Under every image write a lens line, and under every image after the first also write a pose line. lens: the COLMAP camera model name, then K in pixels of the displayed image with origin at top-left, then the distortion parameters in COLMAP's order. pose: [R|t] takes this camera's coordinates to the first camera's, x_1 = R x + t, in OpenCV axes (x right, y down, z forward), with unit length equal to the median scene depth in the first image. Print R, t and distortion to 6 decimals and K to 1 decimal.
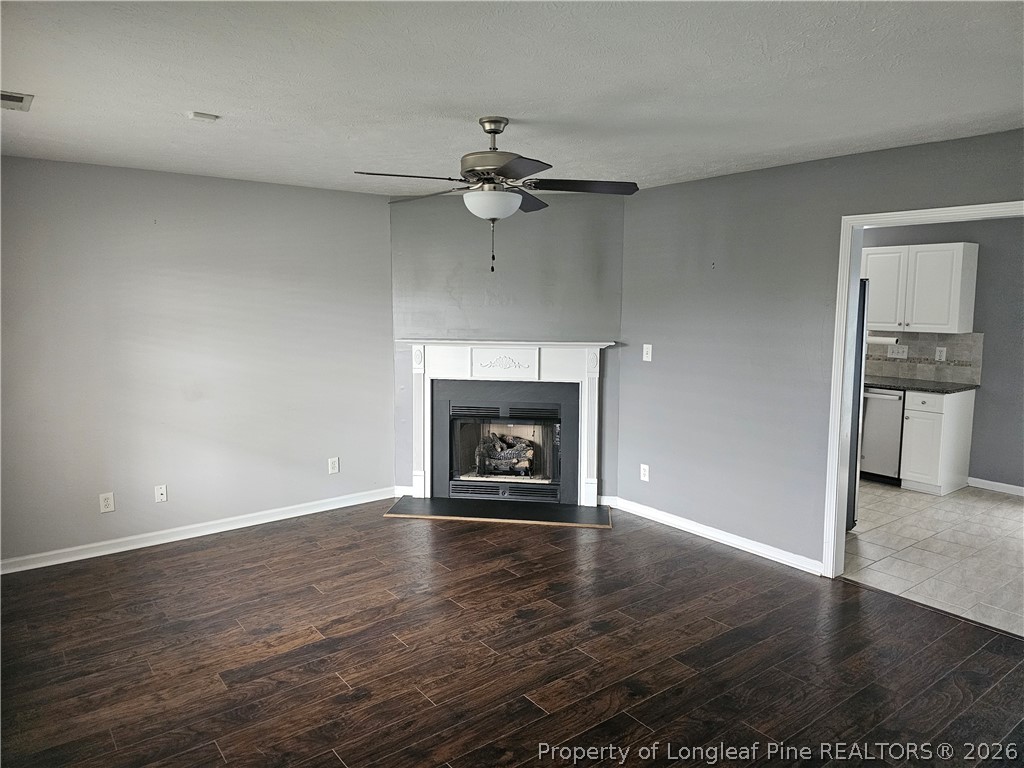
lens RADIAL K [[680.9, 0, 510.8], [0, 680.9, 364.3], [0, 0, 1]] dist [0.024069, 0.000145]
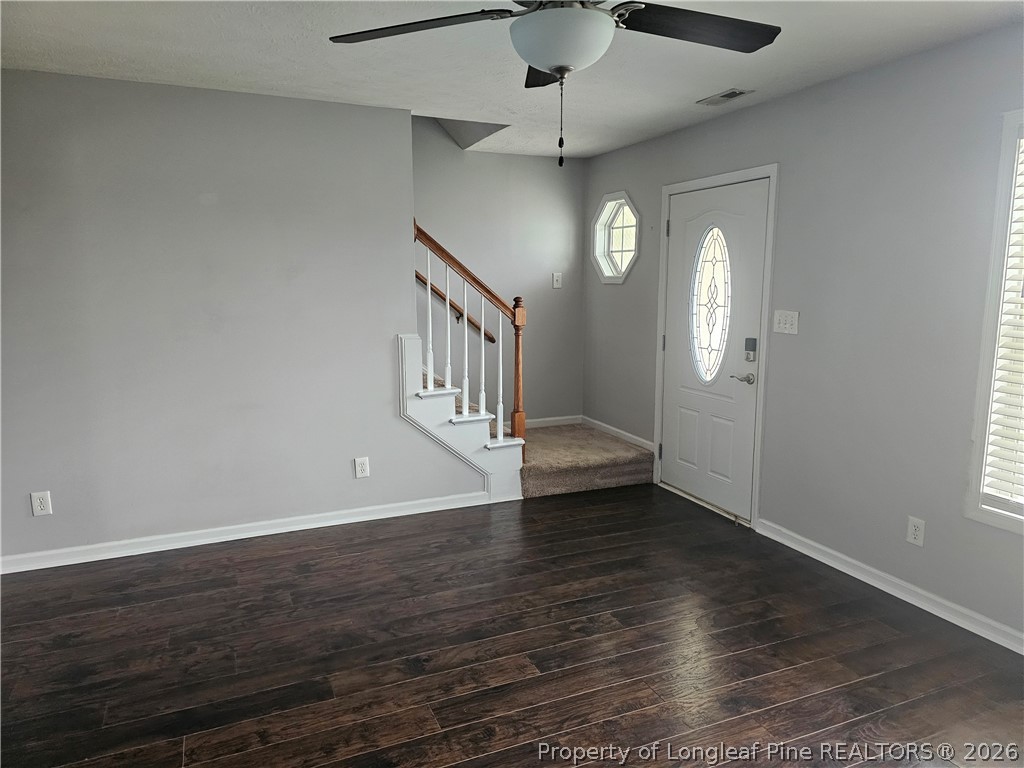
lens RADIAL K [[739.5, 0, 510.4], [0, 739.5, 367.4], [0, 0, 1]] dist [0.078429, -0.076606]
pose [[-0.970866, -0.033884, 0.237217, -0.158965], [0.020483, 0.974594, 0.223042, -0.129969], [-0.238748, 0.221402, -0.945505, 1.826812]]
